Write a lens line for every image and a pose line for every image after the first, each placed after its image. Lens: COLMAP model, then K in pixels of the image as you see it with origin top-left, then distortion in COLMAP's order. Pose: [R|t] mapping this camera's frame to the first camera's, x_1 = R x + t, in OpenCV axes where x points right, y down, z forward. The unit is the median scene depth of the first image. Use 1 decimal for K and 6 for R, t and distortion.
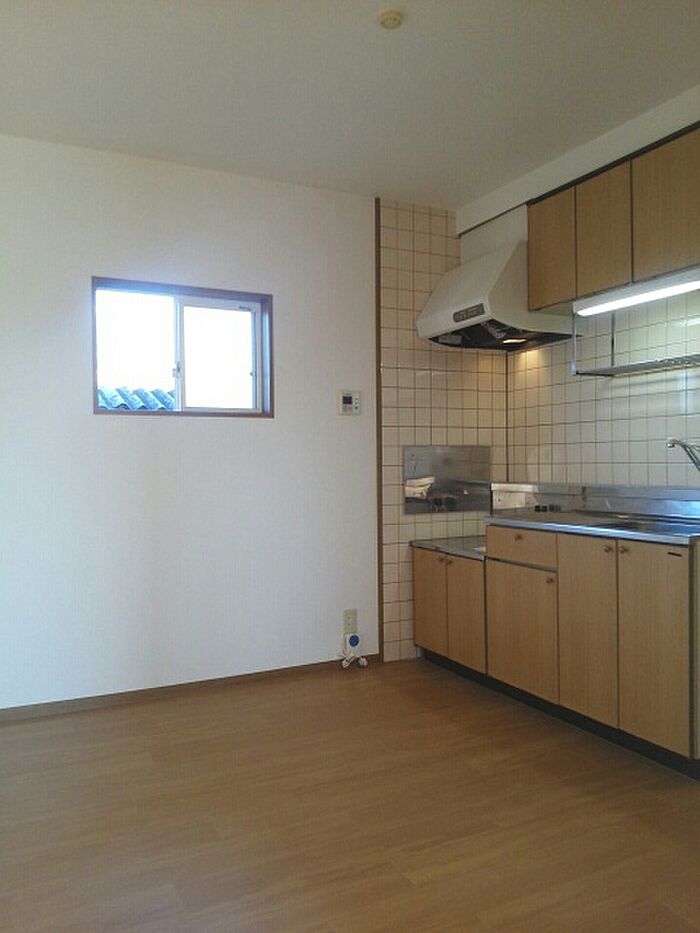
lens RADIAL K [[751.7, 0, 350.0], [0, 751.7, 466.5], [0, 0, 1]] dist [0.115302, -0.263872]
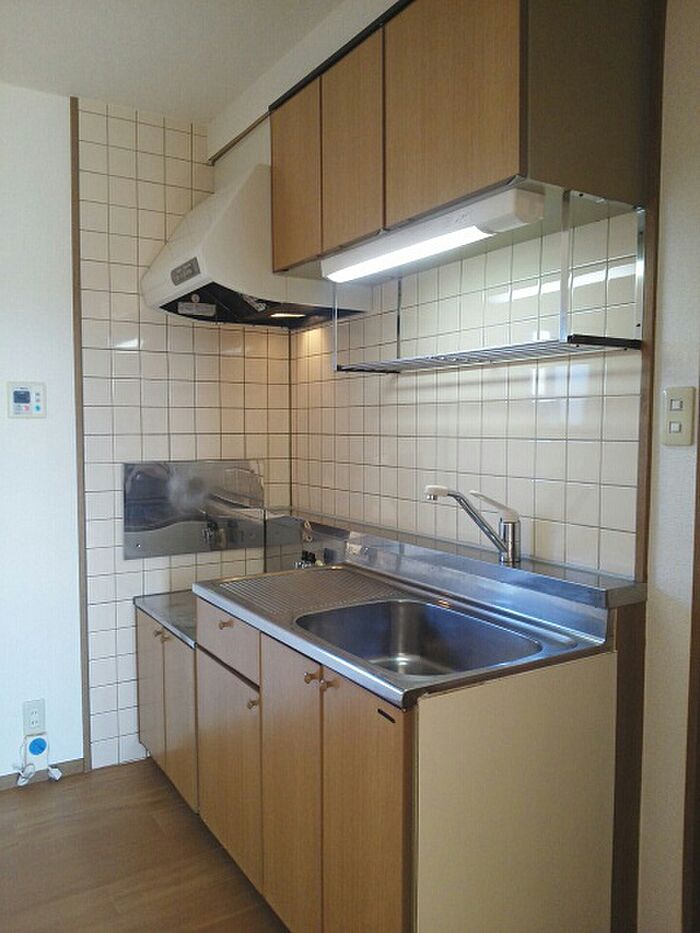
lens RADIAL K [[751.7, 0, 350.0], [0, 751.7, 466.5], [0, 0, 1]] dist [0.115302, -0.263872]
pose [[0.996409, 0.007868, 0.084306, 0.234250], [-0.011939, 0.998781, 0.047895, -0.063115], [-0.083827, -0.048730, 0.995288, 0.303481]]
